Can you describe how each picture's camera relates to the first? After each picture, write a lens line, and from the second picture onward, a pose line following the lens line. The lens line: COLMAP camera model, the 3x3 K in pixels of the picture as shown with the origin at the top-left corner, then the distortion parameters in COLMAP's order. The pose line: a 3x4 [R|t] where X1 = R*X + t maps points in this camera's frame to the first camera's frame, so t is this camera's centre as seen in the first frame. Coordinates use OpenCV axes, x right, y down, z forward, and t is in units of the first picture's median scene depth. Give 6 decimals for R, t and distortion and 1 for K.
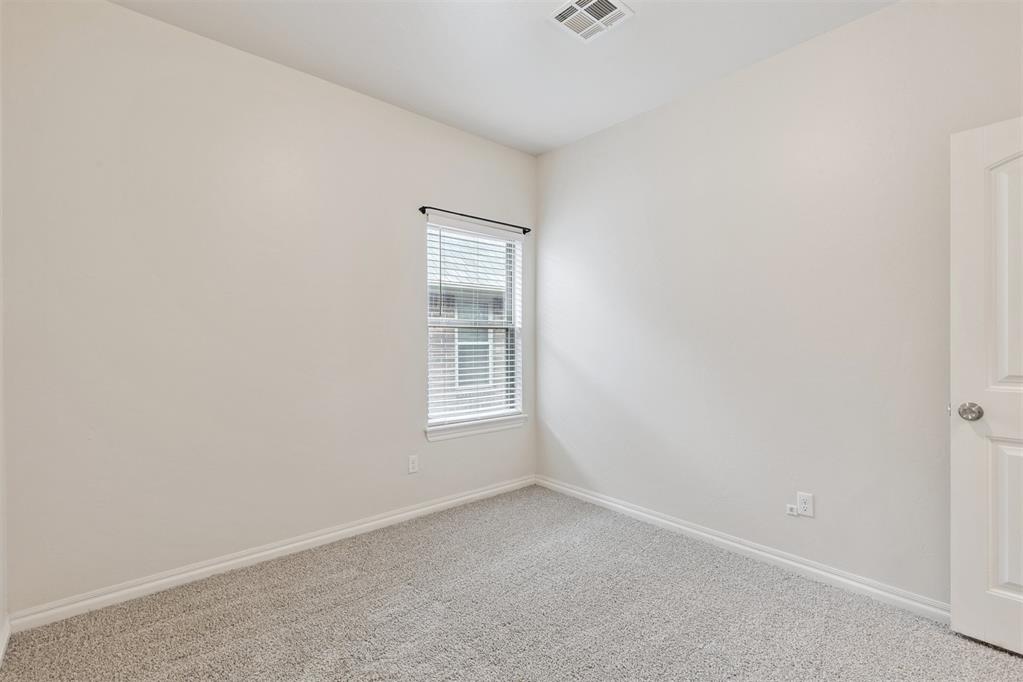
lens RADIAL K [[461.8, 0, 512.9], [0, 461.8, 345.0], [0, 0, 1]] dist [0.007214, -0.002779]
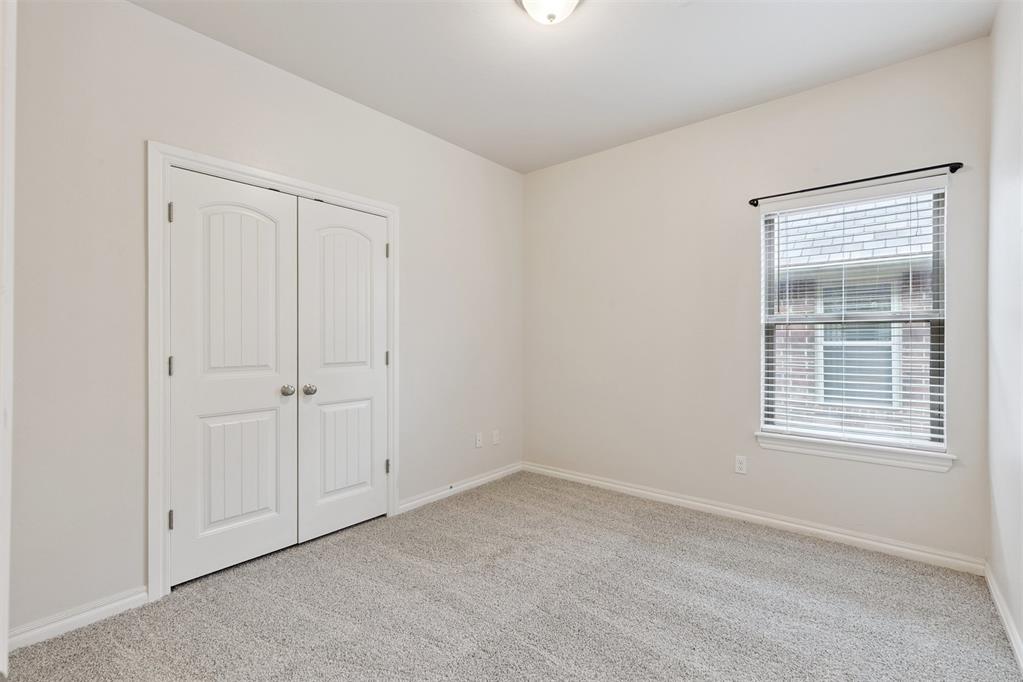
lens RADIAL K [[461.8, 0, 520.2], [0, 461.8, 340.9], [0, 0, 1]] dist [0.007214, -0.002779]
pose [[0.168267, 0.001144, -0.985741, 0.602977], [-0.010837, 0.999941, -0.000690, -0.000203], [0.985682, 0.010799, 0.168269, 0.327147]]
